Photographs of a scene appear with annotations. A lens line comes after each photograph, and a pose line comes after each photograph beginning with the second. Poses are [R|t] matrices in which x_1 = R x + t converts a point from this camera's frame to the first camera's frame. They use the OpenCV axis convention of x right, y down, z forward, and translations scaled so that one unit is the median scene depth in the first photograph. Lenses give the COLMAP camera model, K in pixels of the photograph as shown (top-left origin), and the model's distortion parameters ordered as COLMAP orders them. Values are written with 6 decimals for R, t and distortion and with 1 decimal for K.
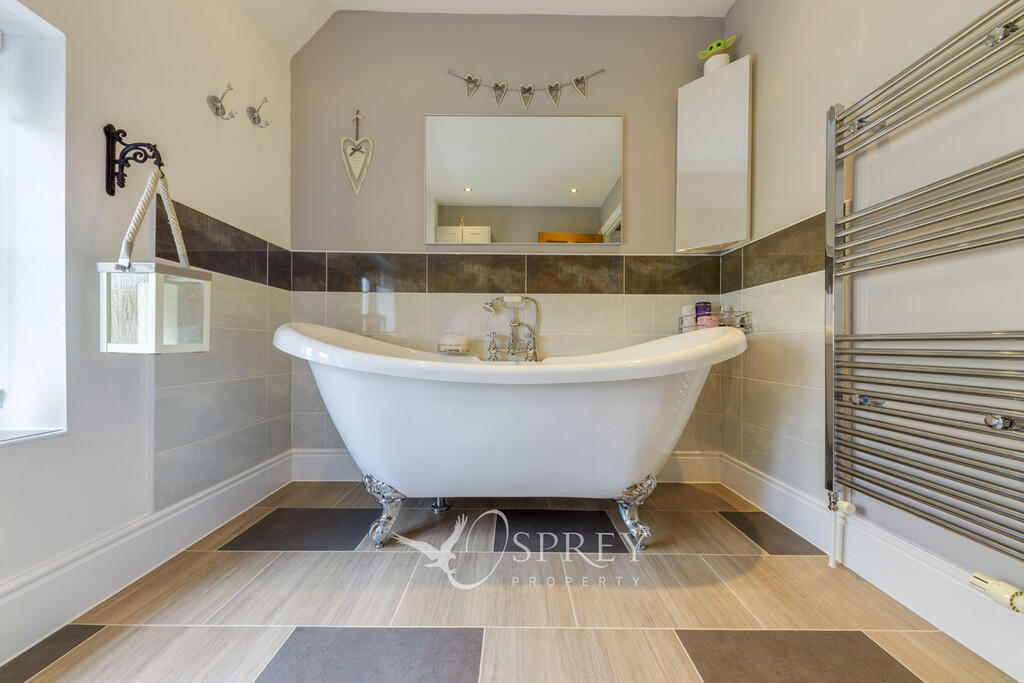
lens RADIAL K [[356.2, 0, 512.3], [0, 356.2, 345.4], [0, 0, 1]] dist [0.007374, -0.000144]
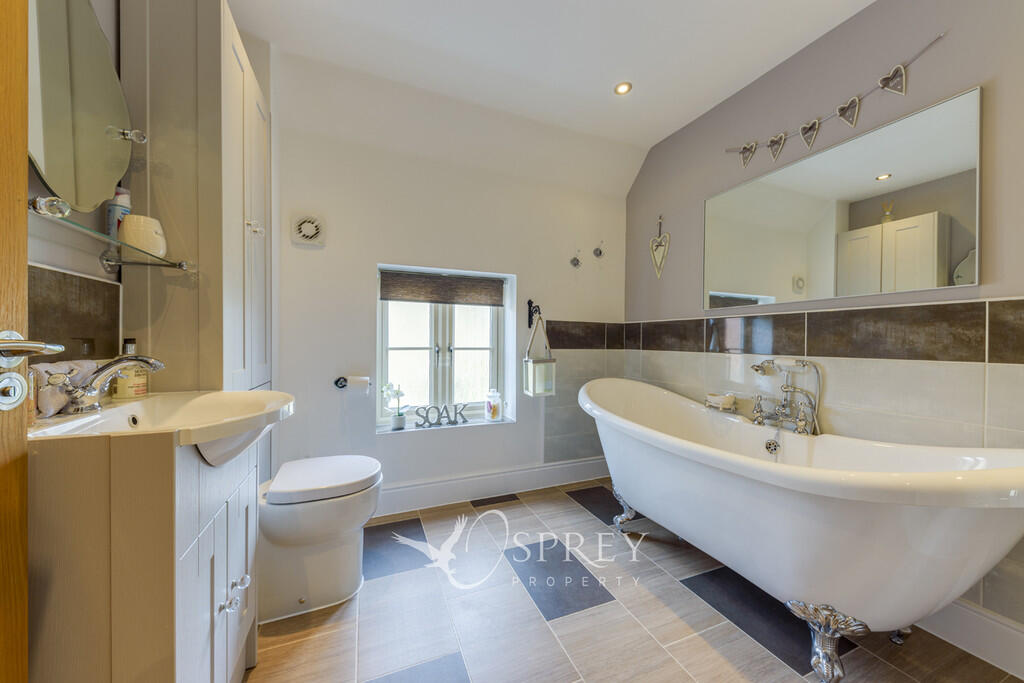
lens RADIAL K [[356.2, 0, 512.3], [0, 356.2, 345.4], [0, 0, 1]] dist [0.007374, -0.000144]
pose [[0.384613, 0.013119, -0.922985, 0.596675], [-0.008115, 0.999908, 0.010830, -0.179933], [0.923042, 0.003325, 0.384684, -0.025659]]
